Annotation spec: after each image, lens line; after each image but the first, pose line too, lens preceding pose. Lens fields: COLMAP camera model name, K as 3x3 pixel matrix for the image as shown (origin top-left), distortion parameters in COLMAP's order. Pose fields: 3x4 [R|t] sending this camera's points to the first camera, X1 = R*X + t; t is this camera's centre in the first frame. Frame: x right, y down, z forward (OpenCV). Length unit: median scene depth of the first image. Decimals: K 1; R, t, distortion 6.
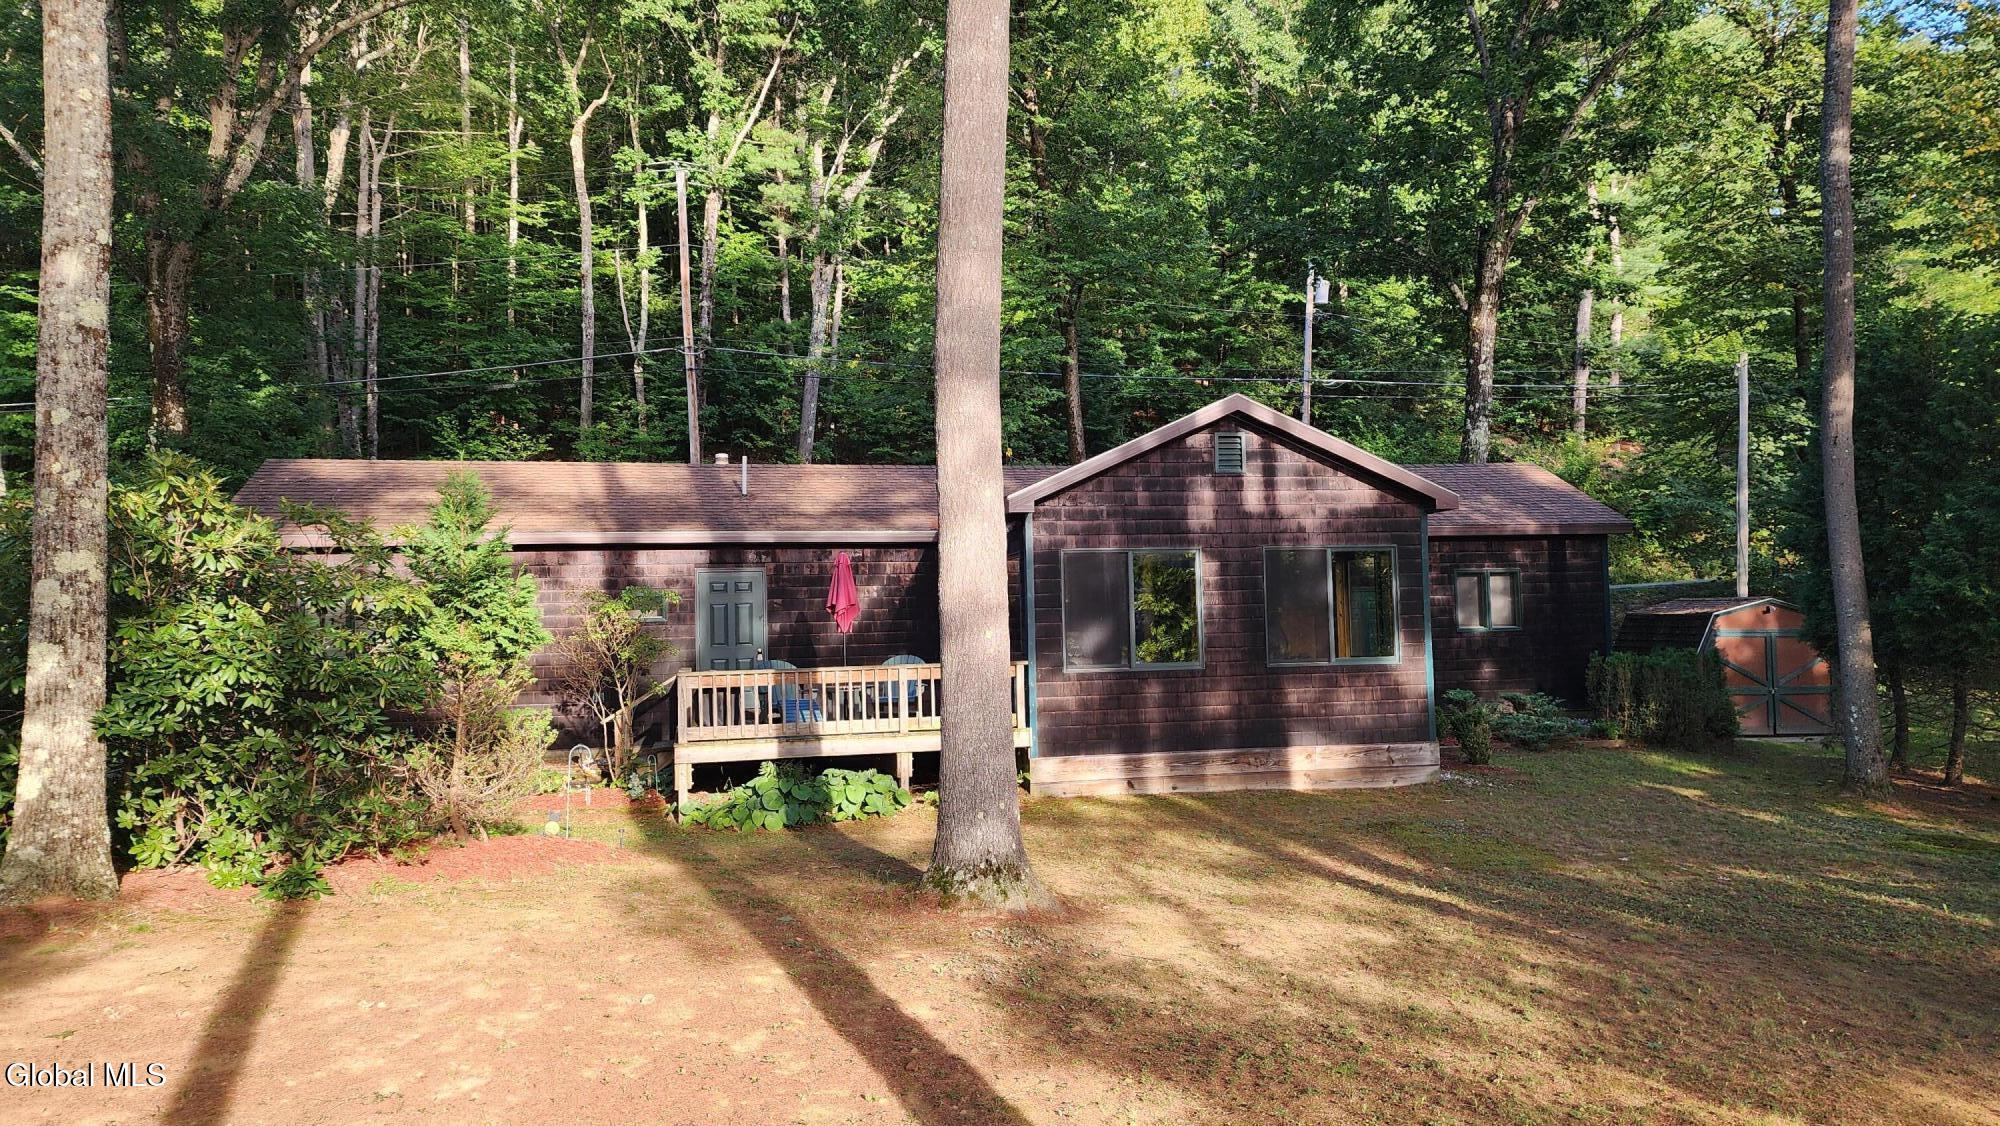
lens RADIAL K [[1349.5, 0, 988.2], [0, 1349.5, 568.9], [0, 0, 1]] dist [0.058638, -0.015301]
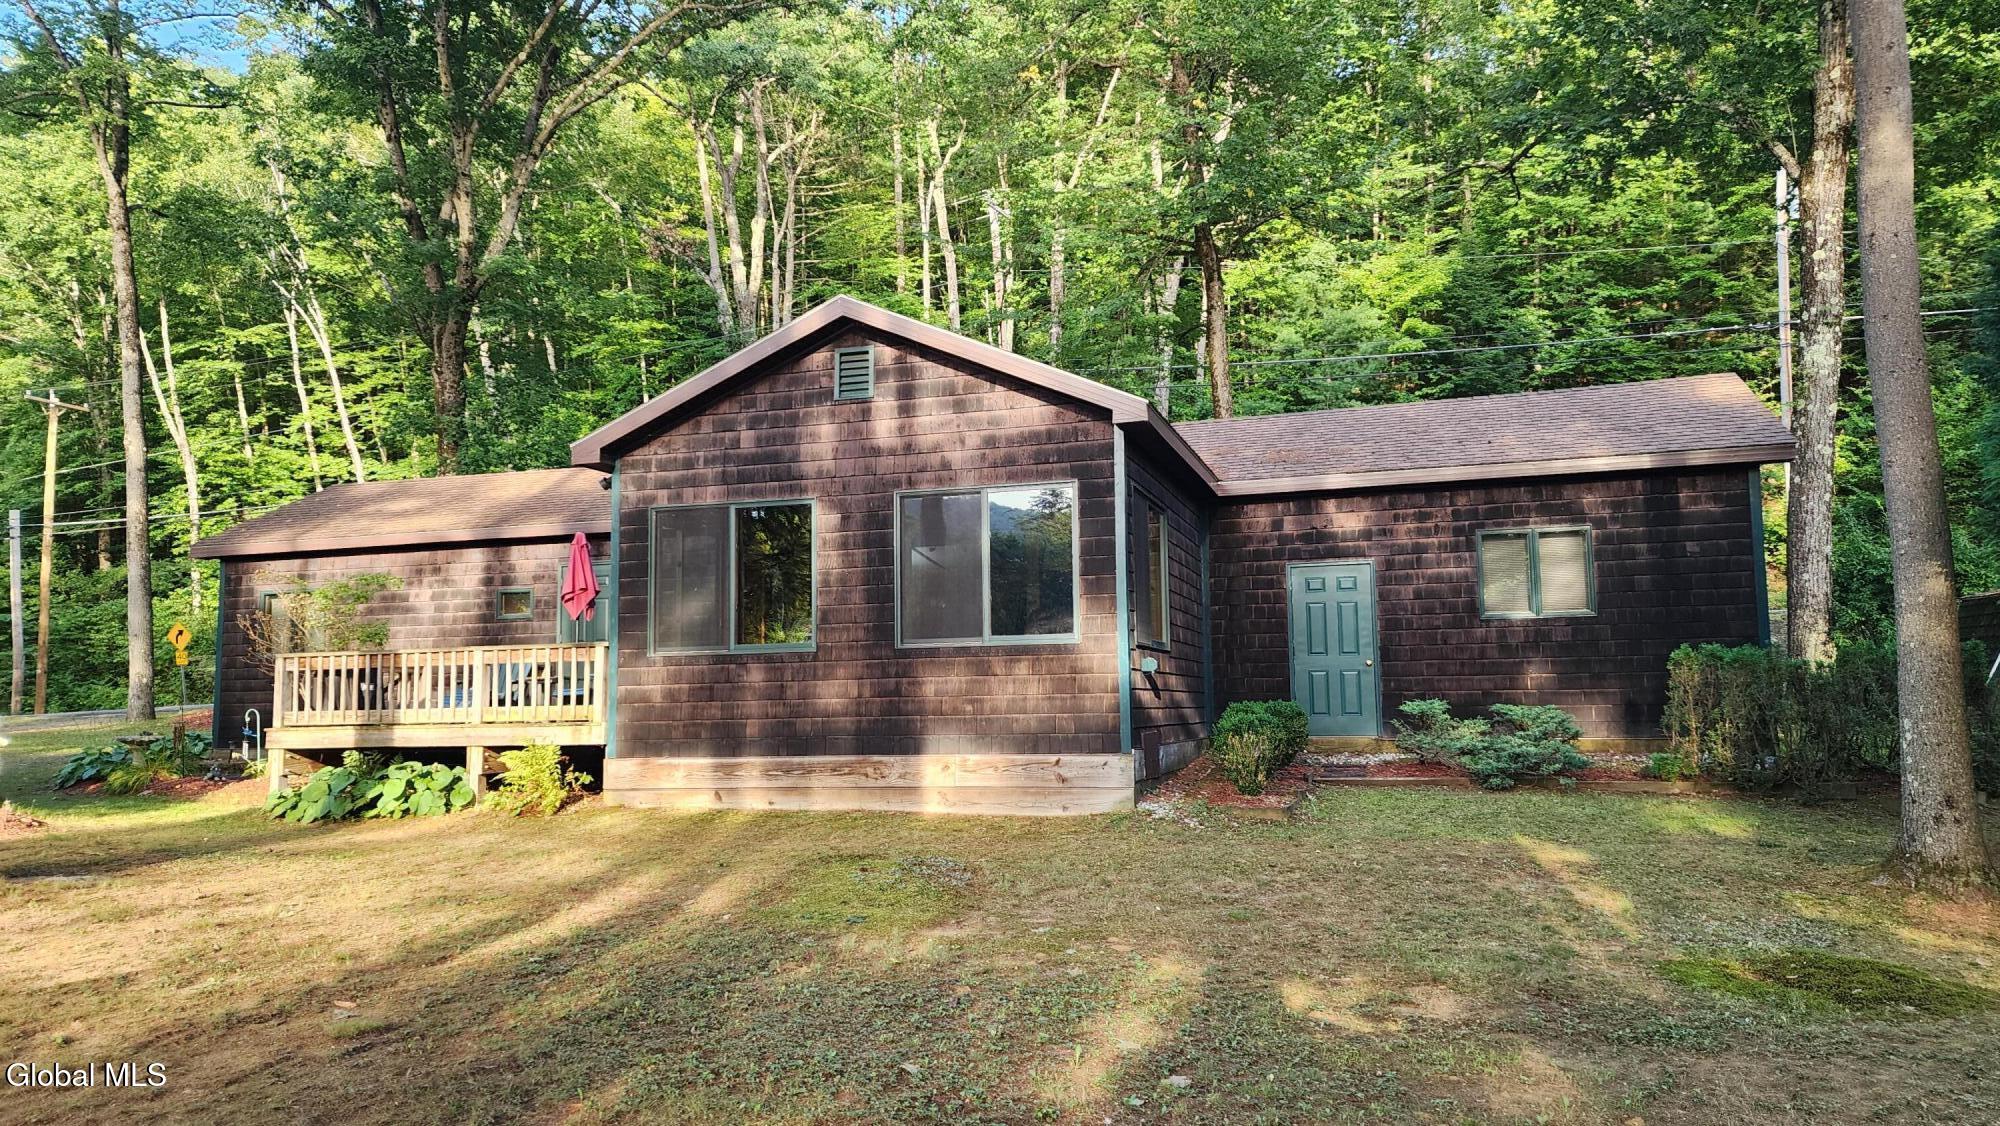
lens RADIAL K [[1349.5, 0, 1000.7], [0, 1349.5, 548.6], [0, 0, 1]] dist [0.058638, -0.015301]
pose [[0.867239, -0.045832, -0.495778, 0.628129], [0.017624, 0.997956, -0.061426, 0.063725], [0.497580, 0.044534, 0.866274, 0.367387]]
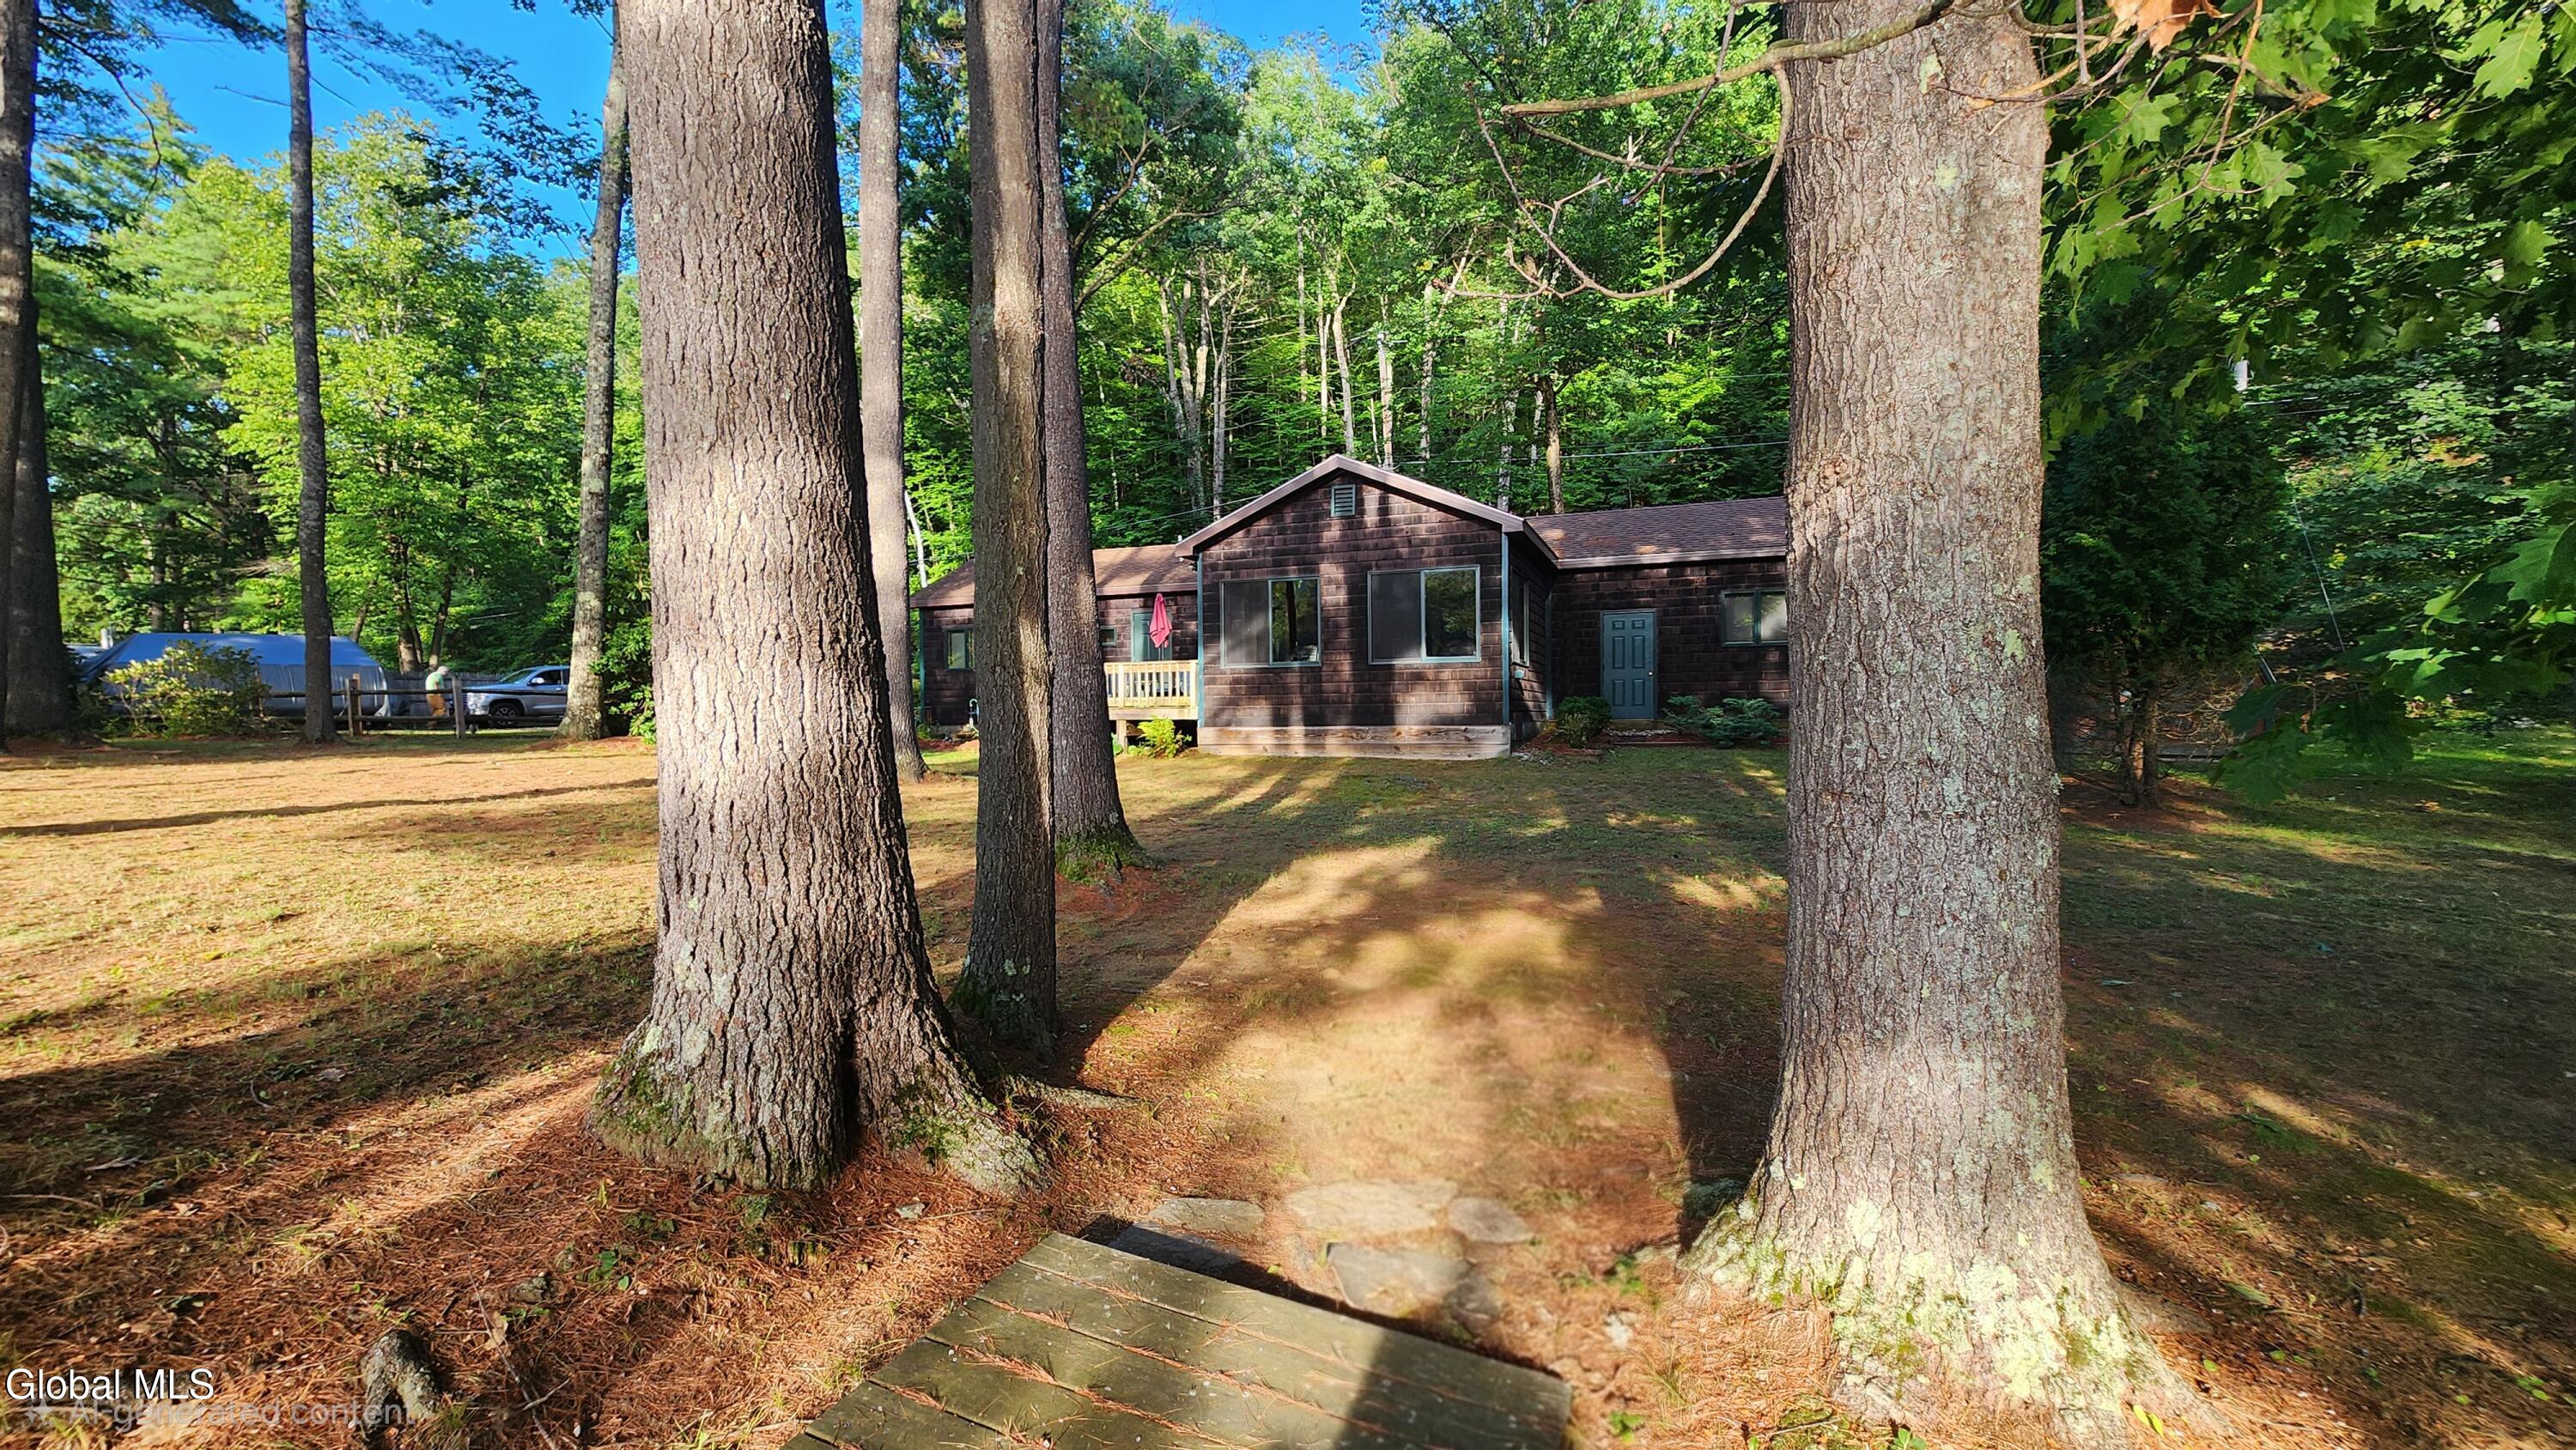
lens RADIAL K [[1061.8, 0, 1279.6], [0, 1061.8, 725.6], [0, 0, 1]] dist [0.006805, 0.000526]
pose [[0.828429, 0.021961, -0.559664, 0.701133], [0.017722, 0.997703, 0.065382, 0.062461], [0.559814, -0.064082, 0.826137, 0.100947]]
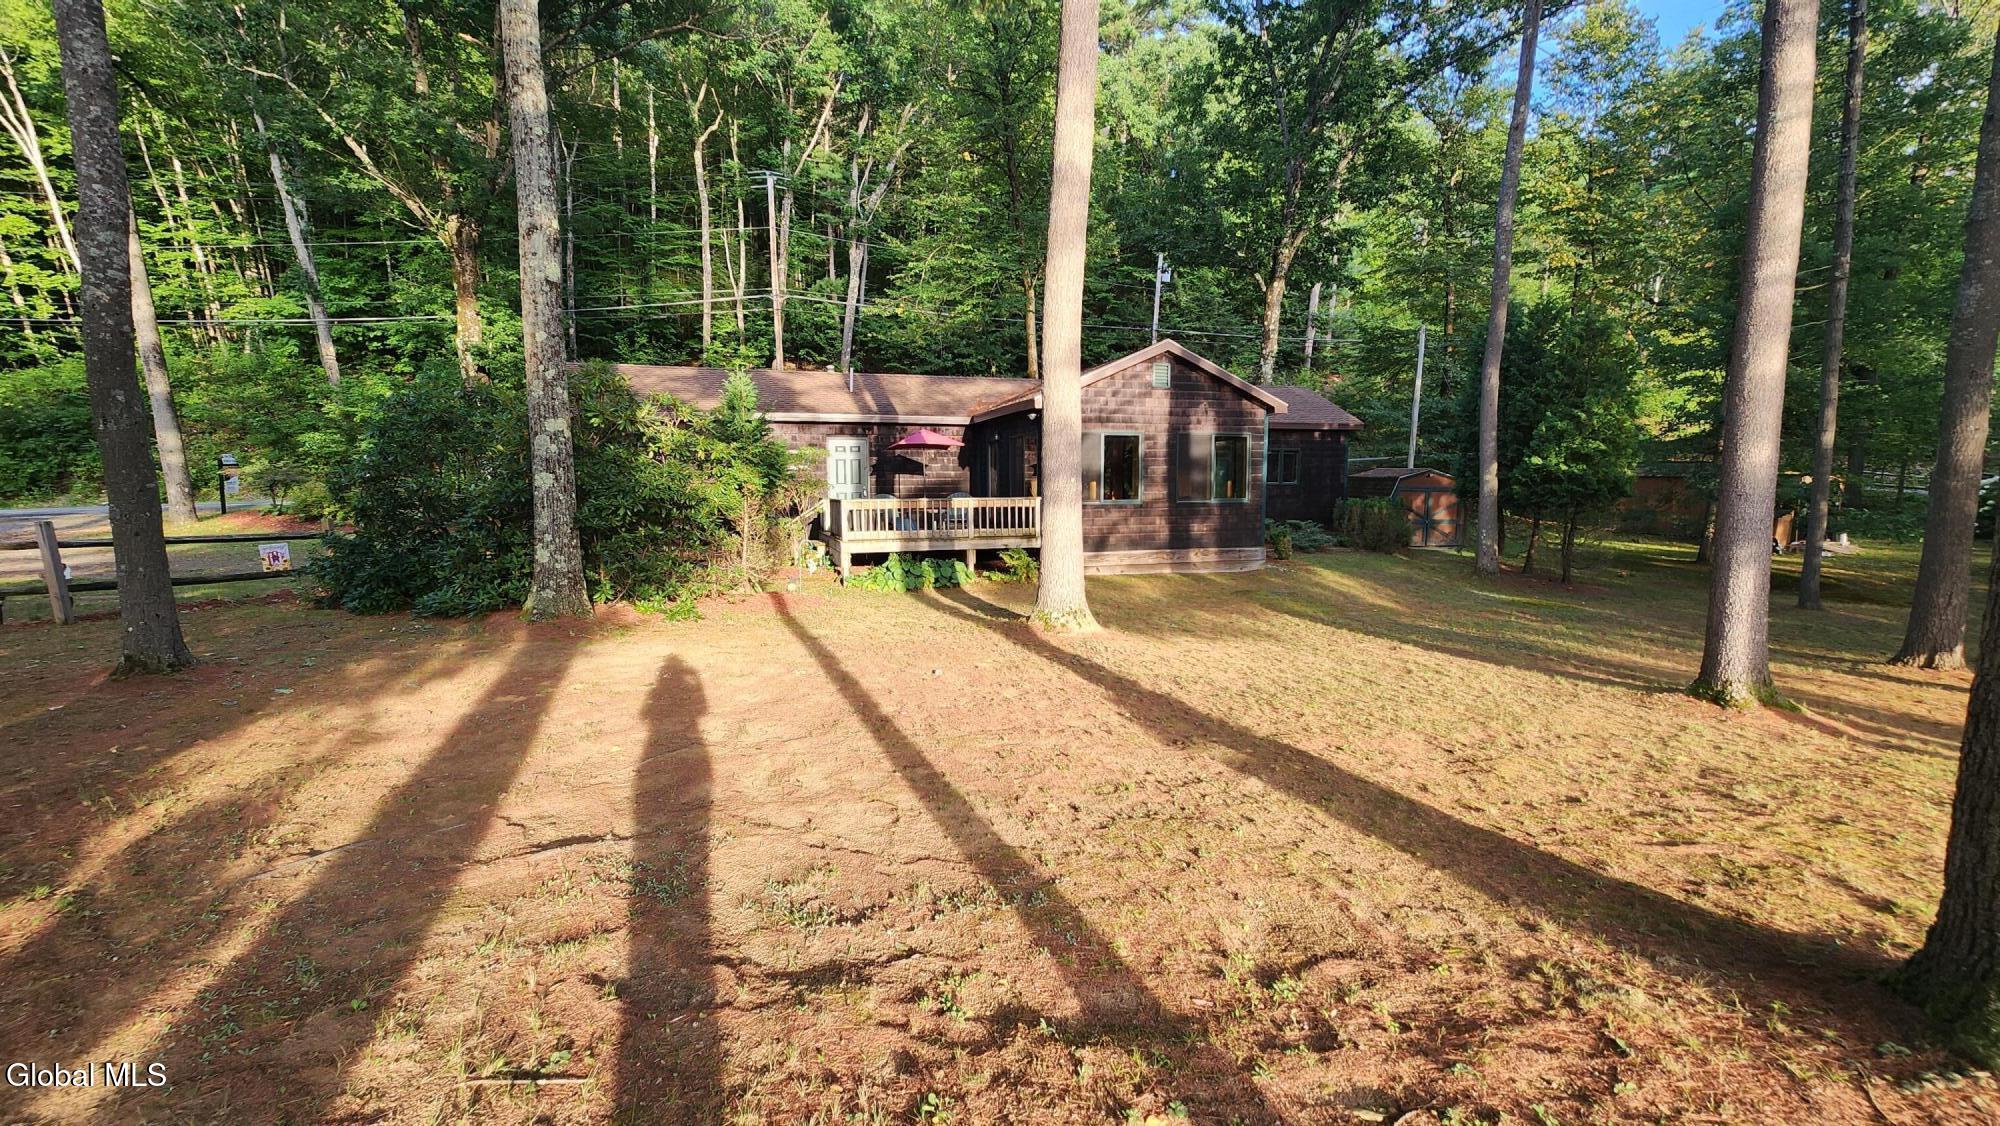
lens RADIAL K [[824.4, 0, 985.6], [0, 824.4, 565.5], [0, 0, 1]] dist [0.006805, 0.000526]
pose [[0.997047, 0.012604, 0.075758, -0.114057], [-0.023680, 0.988831, 0.147147, 0.001970], [-0.073057, -0.148507, 0.986209, -0.036075]]
